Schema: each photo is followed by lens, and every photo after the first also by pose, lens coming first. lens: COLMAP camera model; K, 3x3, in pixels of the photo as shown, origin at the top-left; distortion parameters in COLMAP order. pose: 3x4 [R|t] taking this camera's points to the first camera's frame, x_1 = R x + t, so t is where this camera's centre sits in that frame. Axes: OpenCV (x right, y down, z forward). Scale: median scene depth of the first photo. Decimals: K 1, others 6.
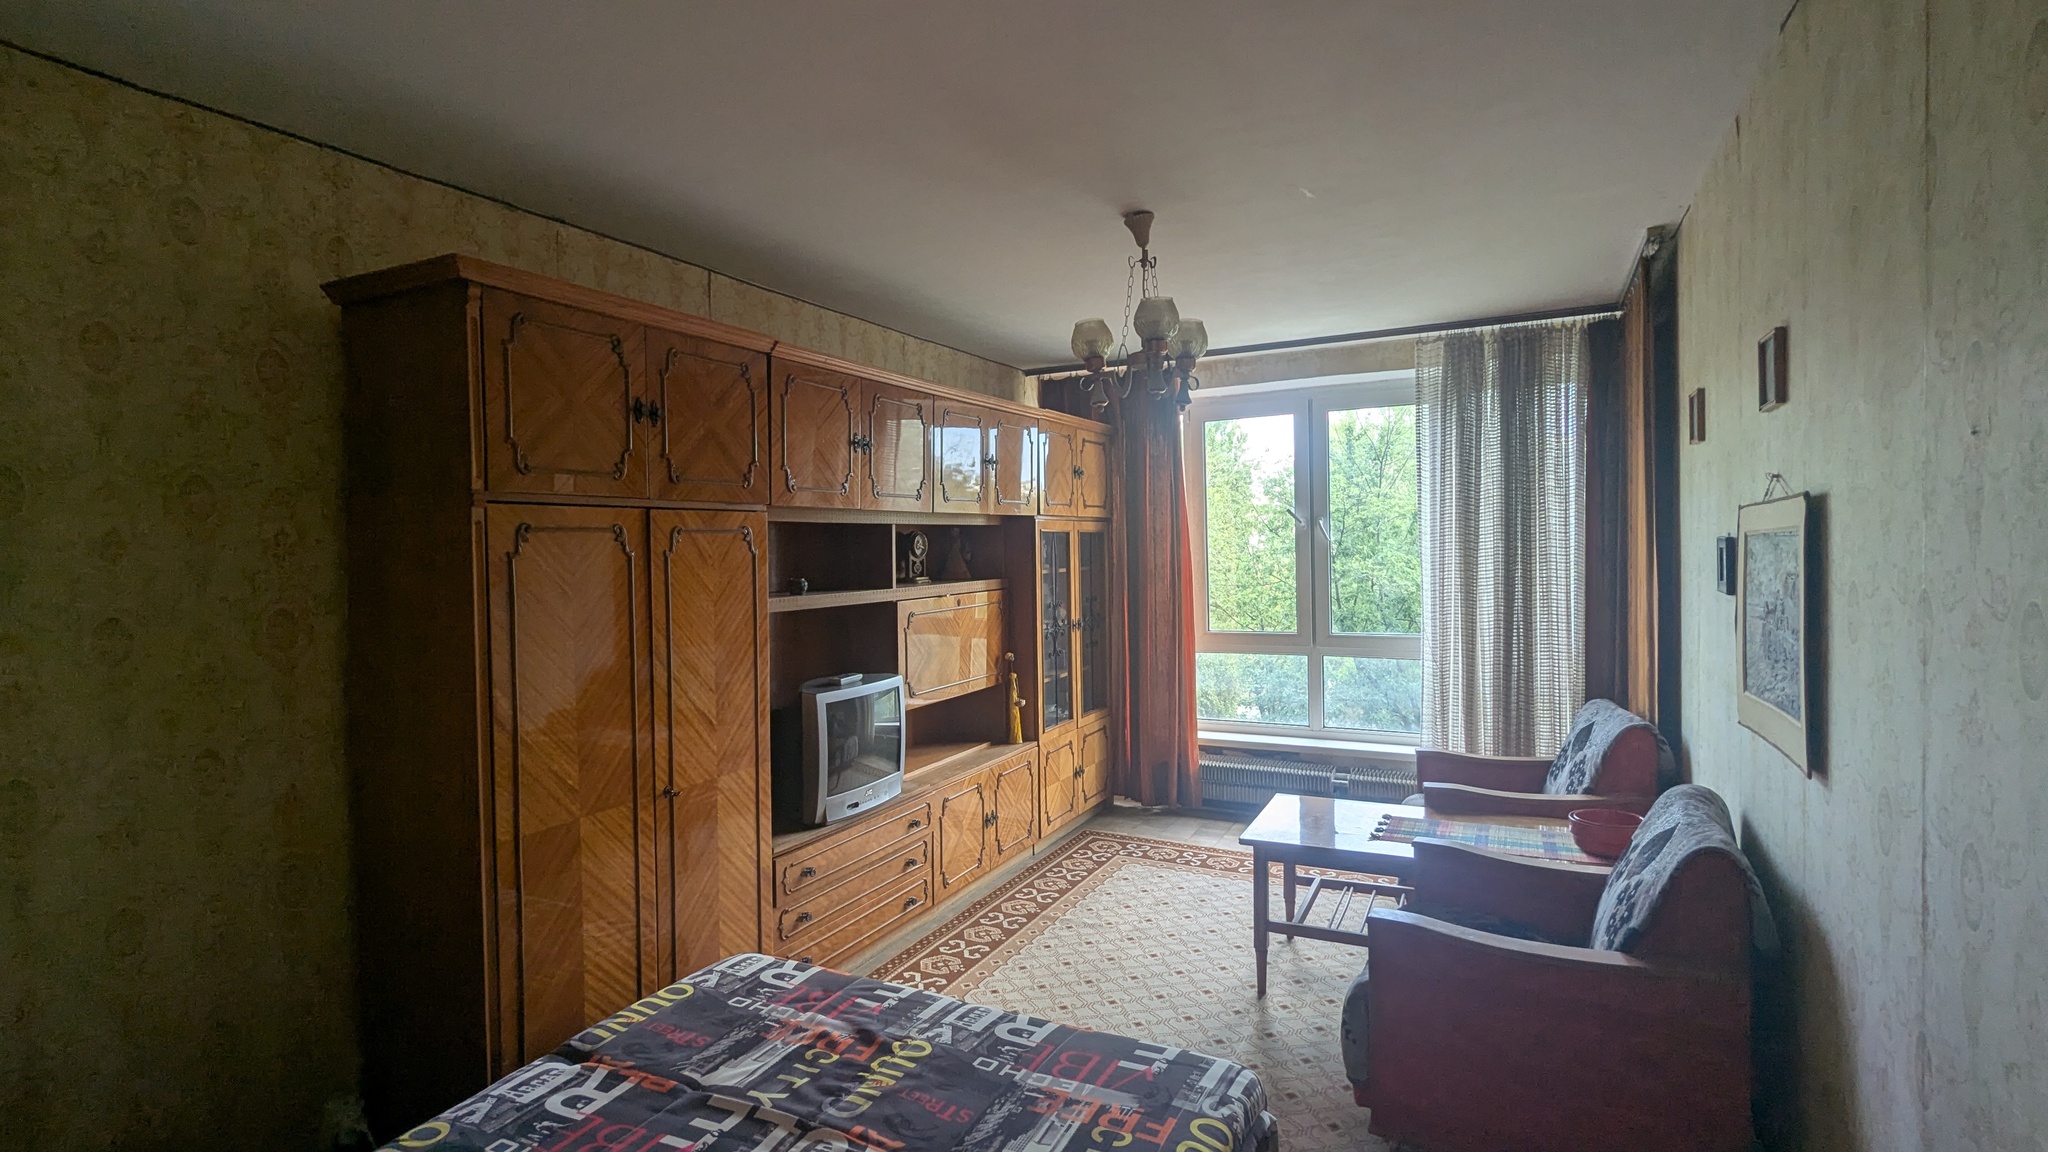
lens RADIAL K [[951.3, 0, 1018.1], [0, 951.3, 576.1], [0, 0, 1]] dist [0.002097, -0.002265]
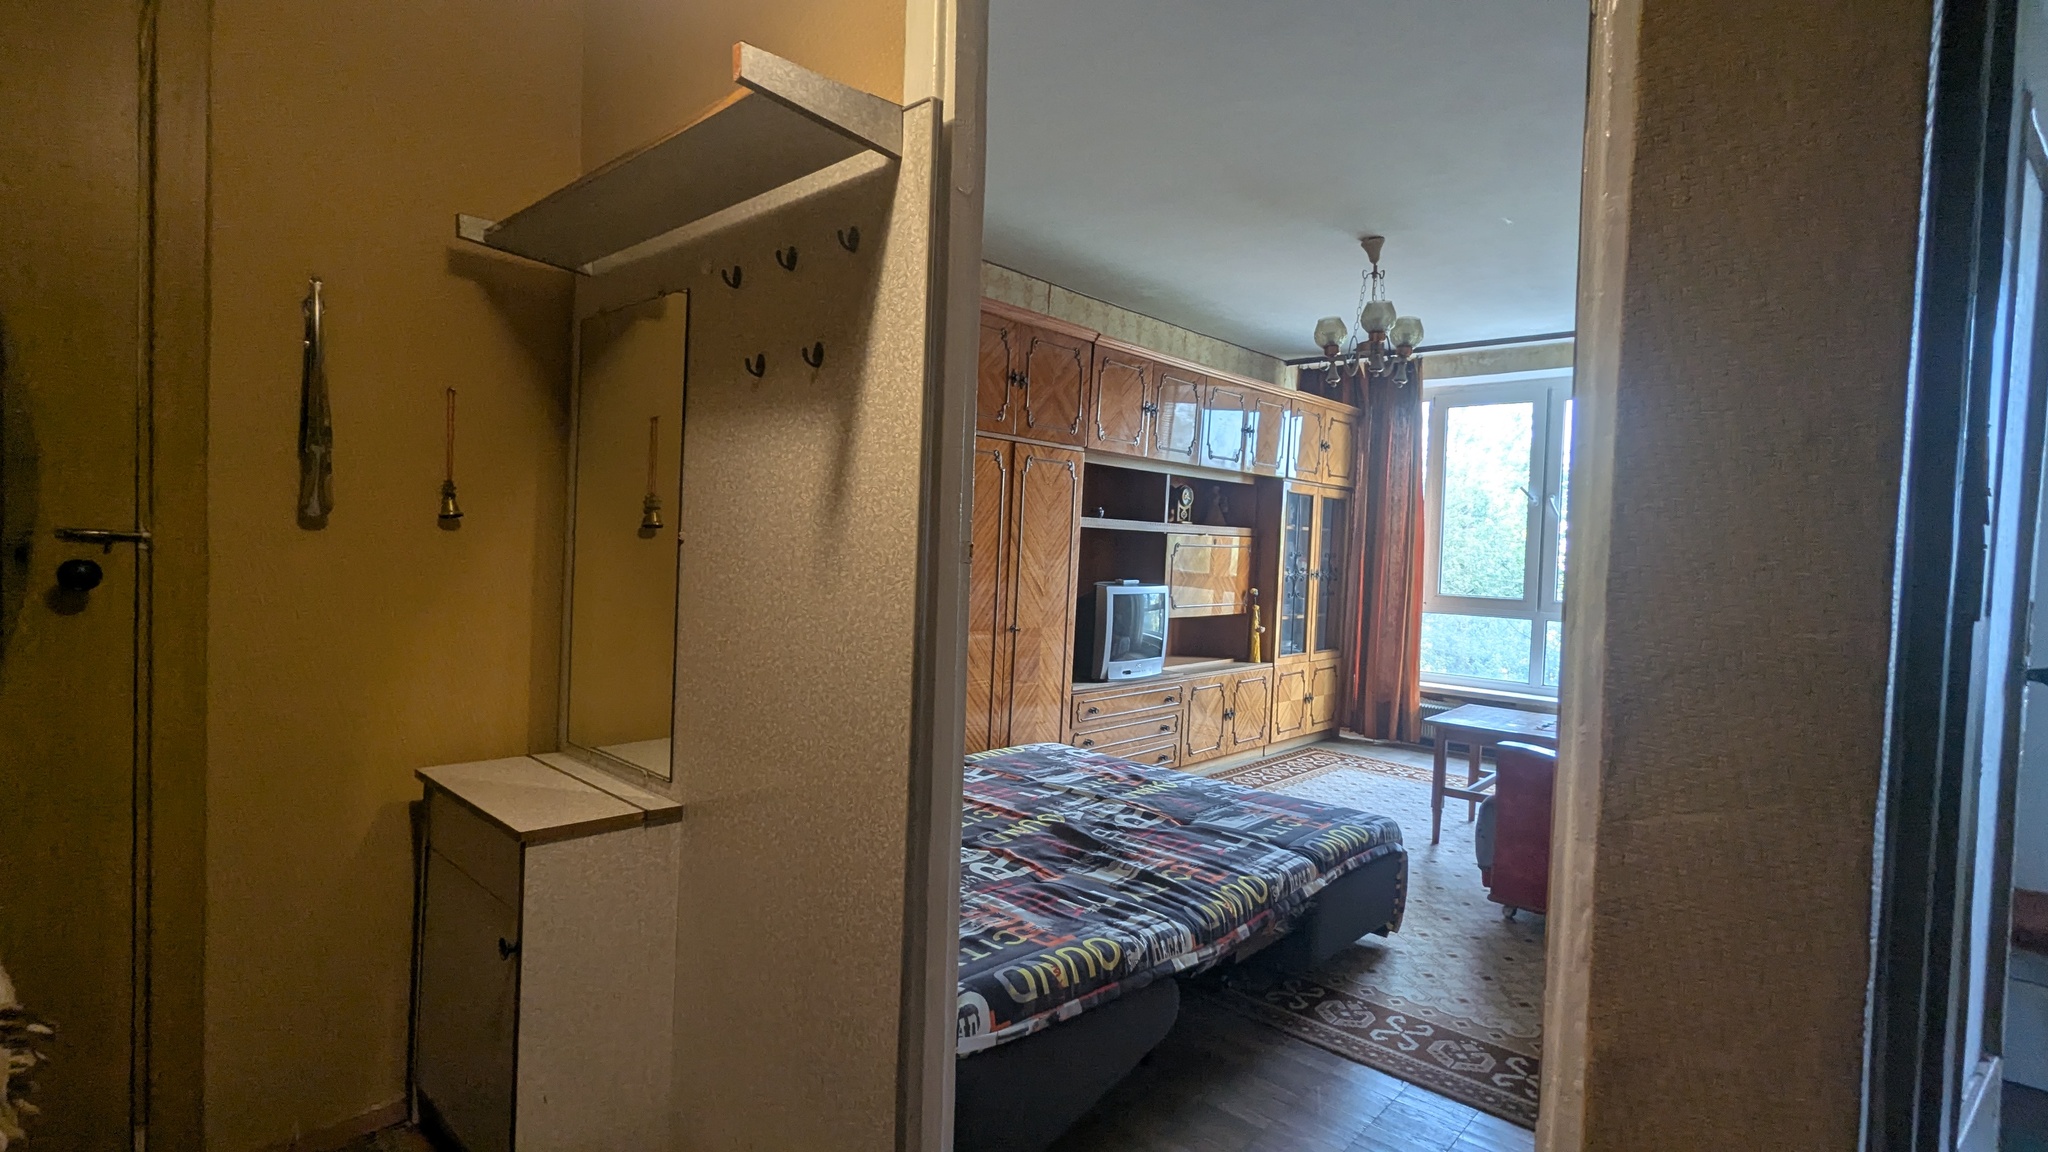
lens RADIAL K [[951.3, 0, 1022.0], [0, 951.3, 572.8], [0, 0, 1]] dist [0.002097, -0.002265]
pose [[0.962917, 0.066917, -0.261368, 0.028978], [-0.067169, 0.997710, 0.007982, 0.094108], [0.261304, 0.009869, 0.965206, -0.353913]]
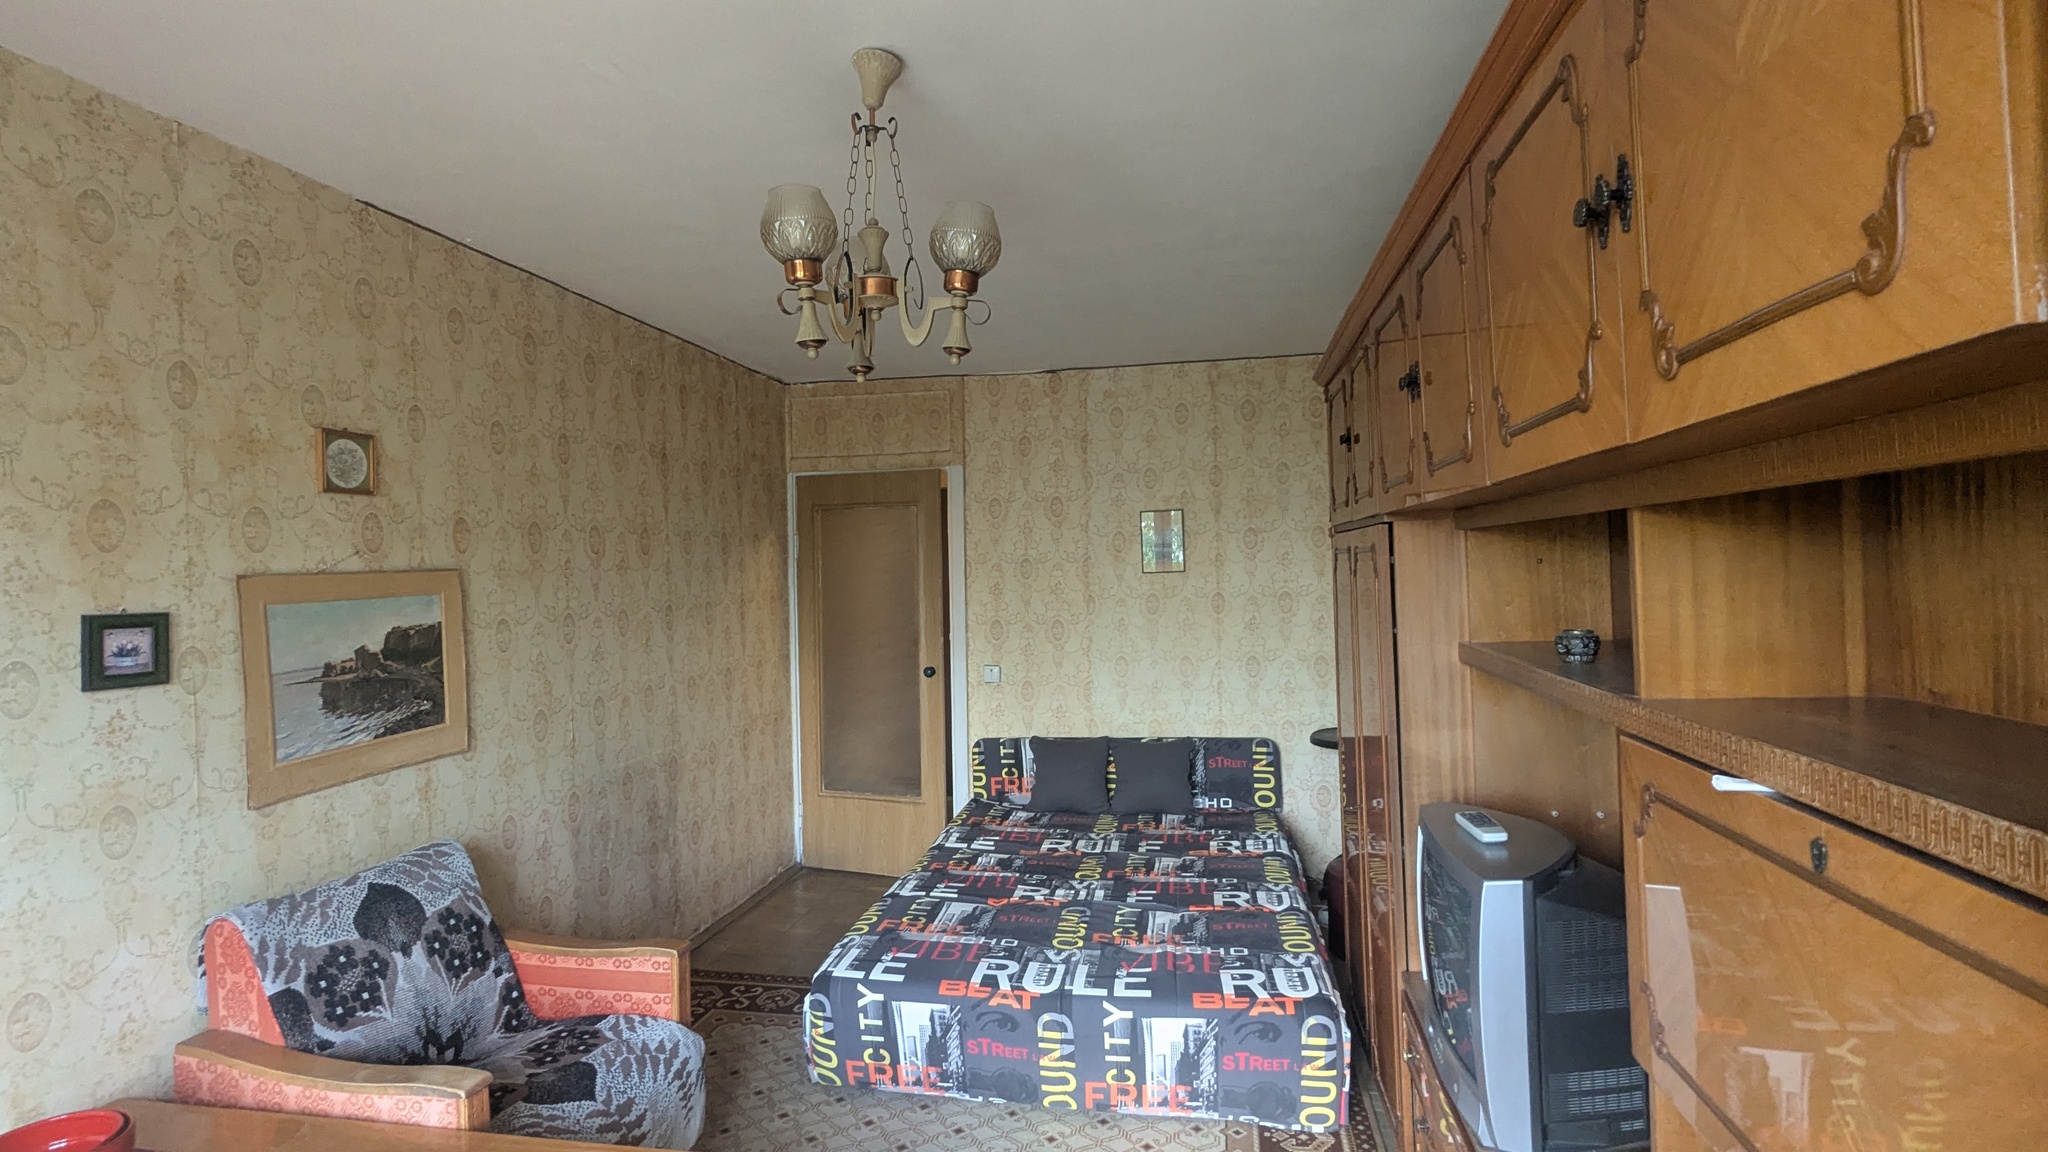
lens RADIAL K [[951.3, 0, 1026.3], [0, 951.3, 567.0], [0, 0, 1]] dist [0.002097, -0.002265]
pose [[-0.955977, 0.043500, -0.290198, 0.197462], [0.035885, 0.998859, 0.031513, -0.055511], [0.291238, 0.019712, -0.956448, 1.409614]]
